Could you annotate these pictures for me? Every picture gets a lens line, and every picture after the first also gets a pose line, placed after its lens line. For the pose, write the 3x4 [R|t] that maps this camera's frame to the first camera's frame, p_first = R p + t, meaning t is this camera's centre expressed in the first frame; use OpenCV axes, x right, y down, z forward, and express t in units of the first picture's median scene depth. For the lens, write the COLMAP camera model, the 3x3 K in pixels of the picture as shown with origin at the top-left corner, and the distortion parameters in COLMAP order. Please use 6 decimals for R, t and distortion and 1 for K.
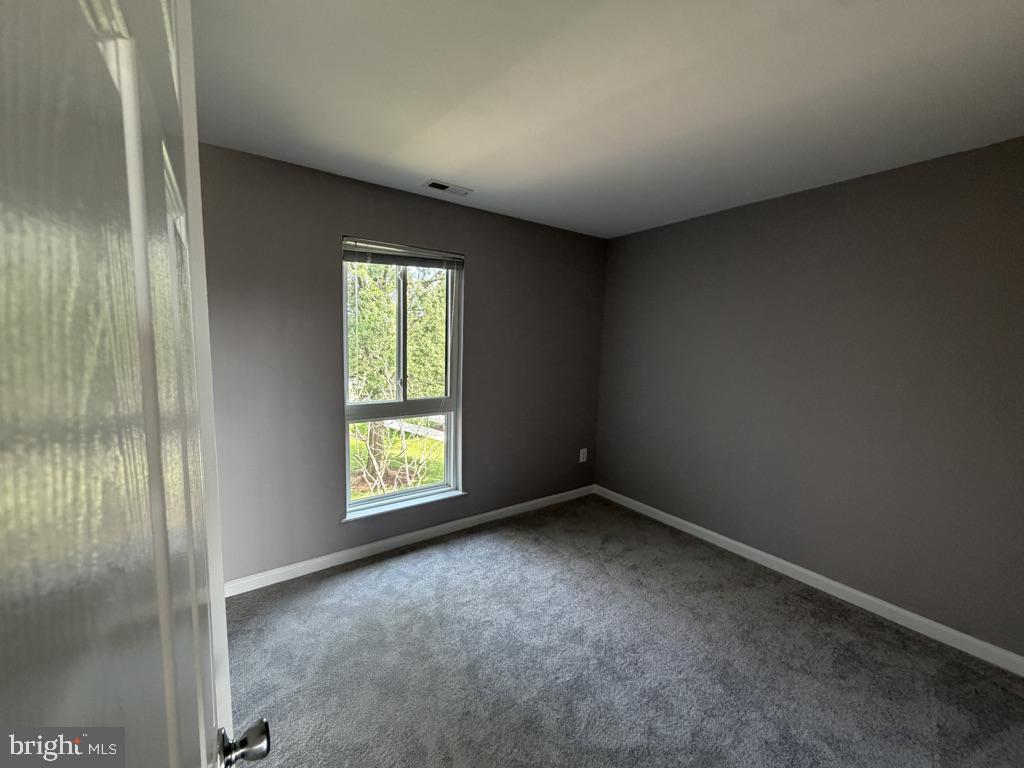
lens RADIAL K [[408.9, 0, 519.7], [0, 408.9, 399.2], [0, 0, 1]] dist [0.002221, -0.000863]
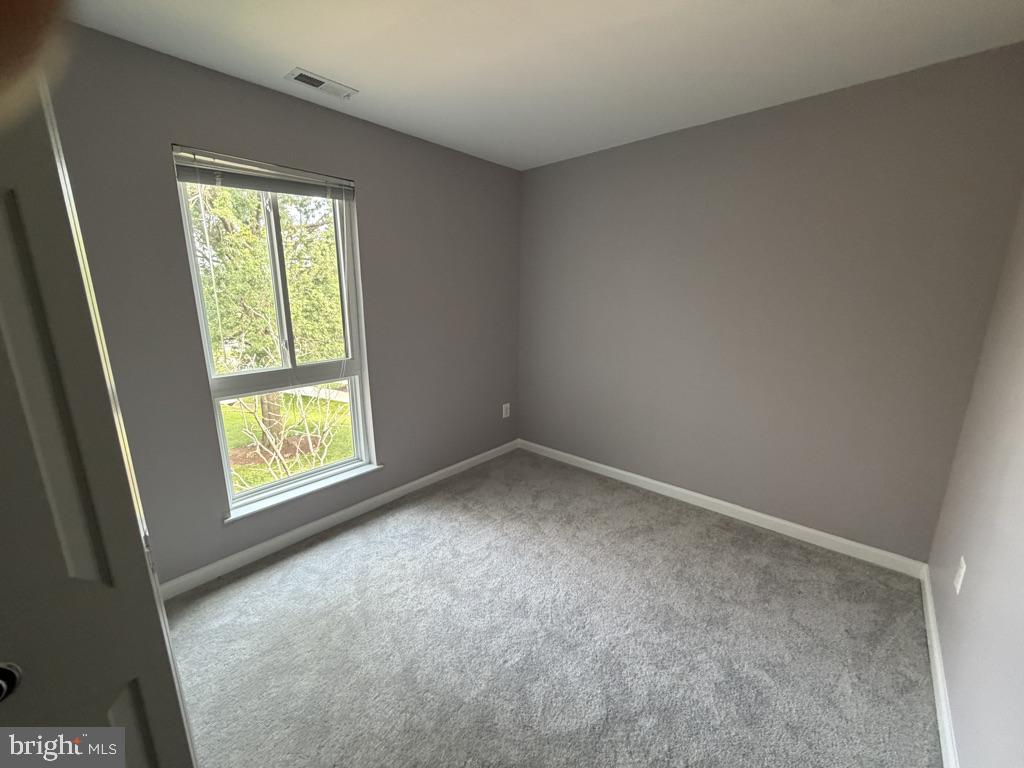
lens RADIAL K [[408.9, 0, 514.3], [0, 408.9, 388.8], [0, 0, 1]] dist [0.002221, -0.000863]
pose [[0.976858, -0.075232, 0.200222, -0.020709], [0.056213, 0.993494, 0.099041, -0.009905], [-0.206371, -0.085494, 0.974732, 0.123950]]
